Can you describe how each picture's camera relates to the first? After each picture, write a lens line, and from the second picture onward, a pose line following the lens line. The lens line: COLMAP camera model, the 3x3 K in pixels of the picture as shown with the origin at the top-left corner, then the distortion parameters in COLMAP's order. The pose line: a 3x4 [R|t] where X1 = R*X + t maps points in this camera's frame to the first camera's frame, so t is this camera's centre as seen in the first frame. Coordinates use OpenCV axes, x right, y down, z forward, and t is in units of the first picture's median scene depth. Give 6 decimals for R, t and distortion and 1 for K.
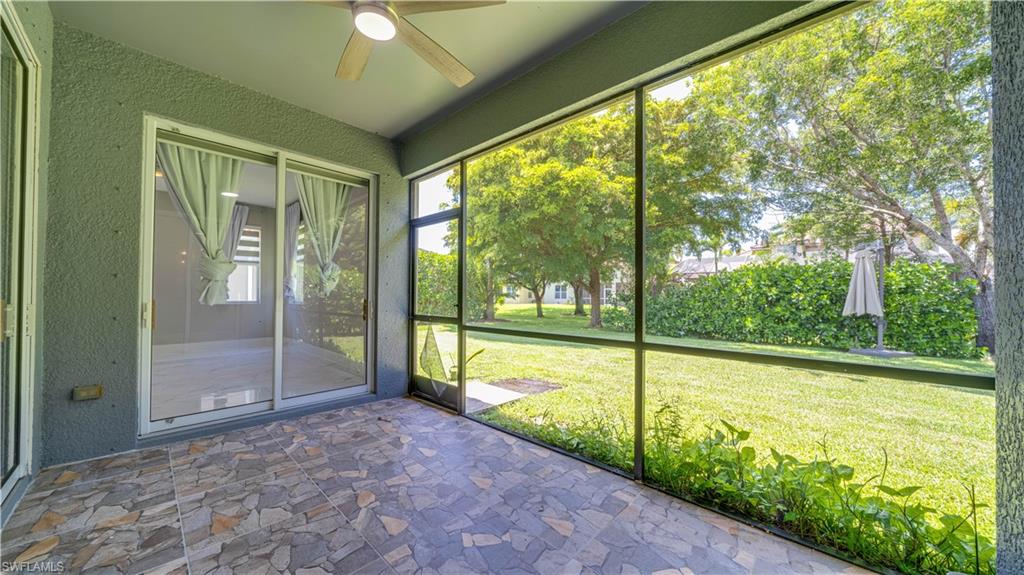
lens RADIAL K [[349.0, 0, 510.3], [0, 349.0, 291.9], [0, 0, 1]] dist [0.000363, 0.000019]
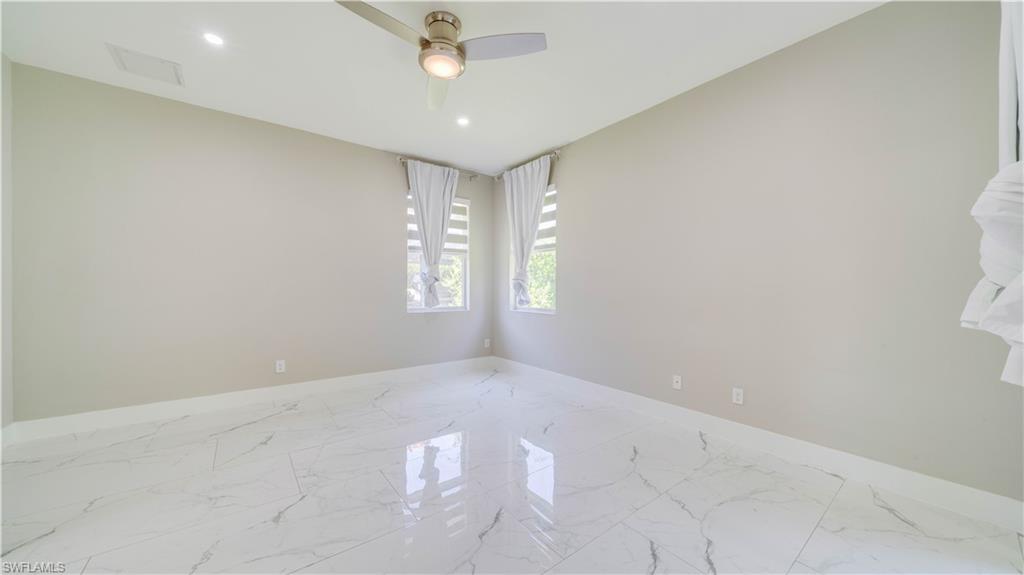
lens RADIAL K [[349.0, 0, 510.3], [0, 349.0, 291.9], [0, 0, 1]] dist [0.000363, 0.000019]
pose [[0.980548, -0.000603, -0.196281, -0.522801], [0.004542, 0.999797, 0.019622, -0.017640], [0.196229, -0.020132, 0.980351, 0.343314]]
